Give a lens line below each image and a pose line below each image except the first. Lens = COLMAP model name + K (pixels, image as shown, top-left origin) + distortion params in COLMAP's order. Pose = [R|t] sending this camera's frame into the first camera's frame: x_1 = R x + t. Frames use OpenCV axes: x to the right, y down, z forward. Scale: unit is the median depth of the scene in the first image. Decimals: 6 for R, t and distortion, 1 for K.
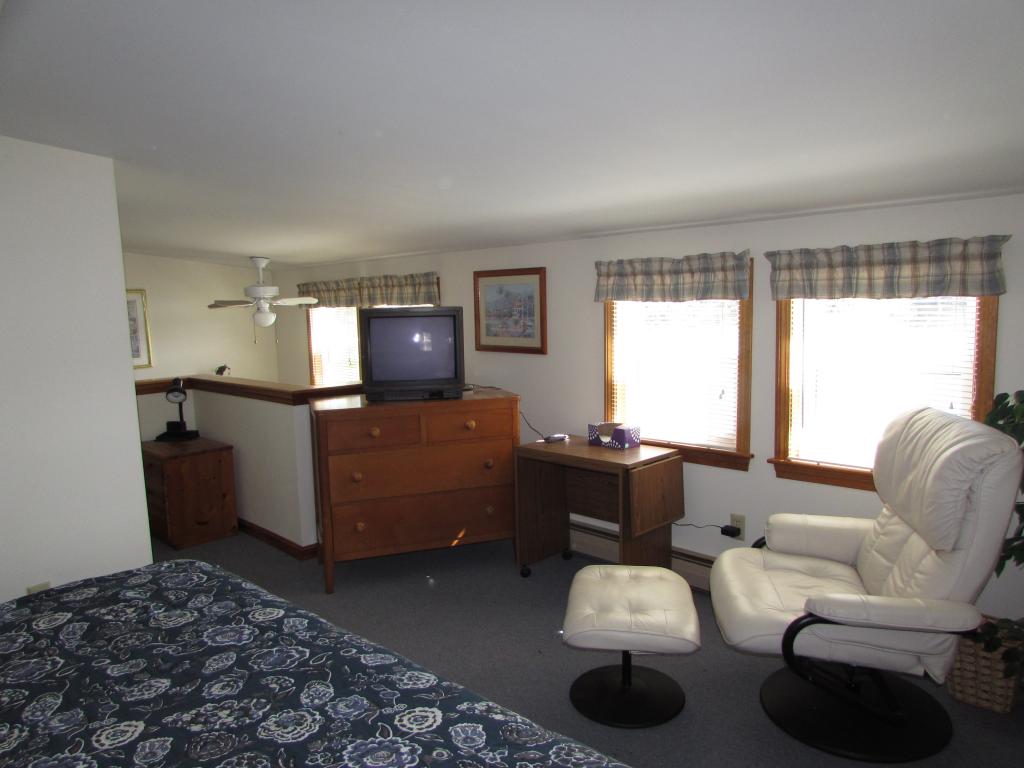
lens RADIAL K [[728.5, 0, 518.4], [0, 728.5, 380.4], [0, 0, 1]] dist [-0.037633, 0.026643]
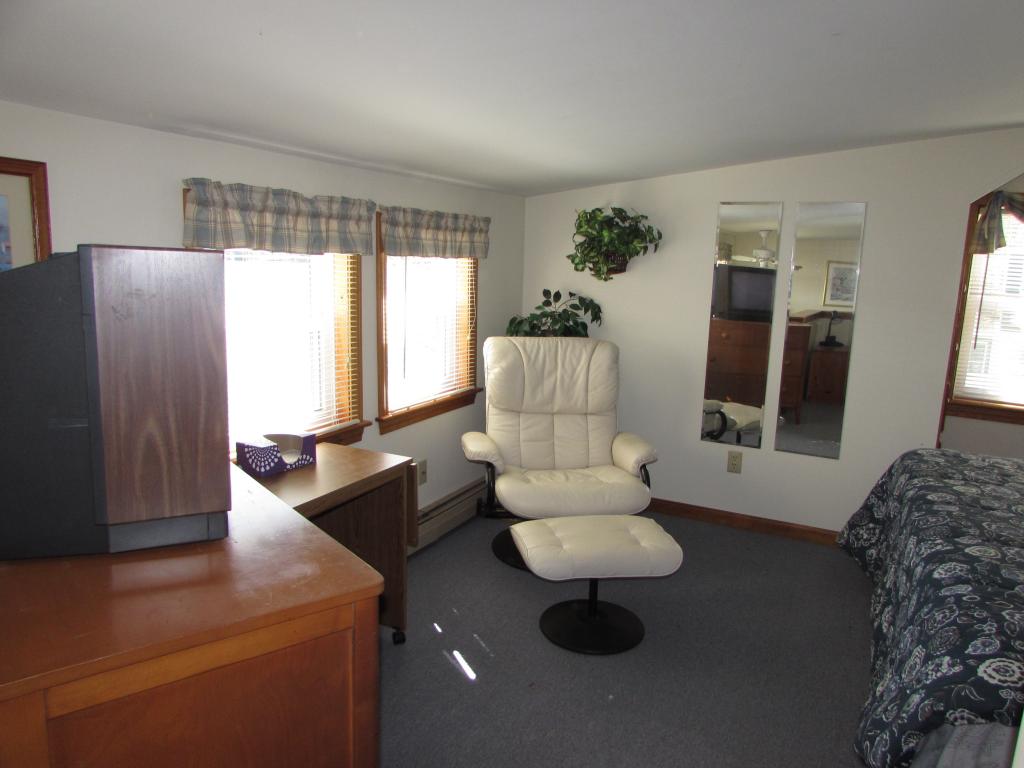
lens RADIAL K [[728.5, 0, 518.4], [0, 728.5, 380.4], [0, 0, 1]] dist [-0.037633, 0.026643]
pose [[-0.326916, -0.147851, 0.933416, -0.639835], [0.069872, 0.981202, 0.179892, -0.108866], [-0.942467, 0.124029, -0.310440, 1.143419]]
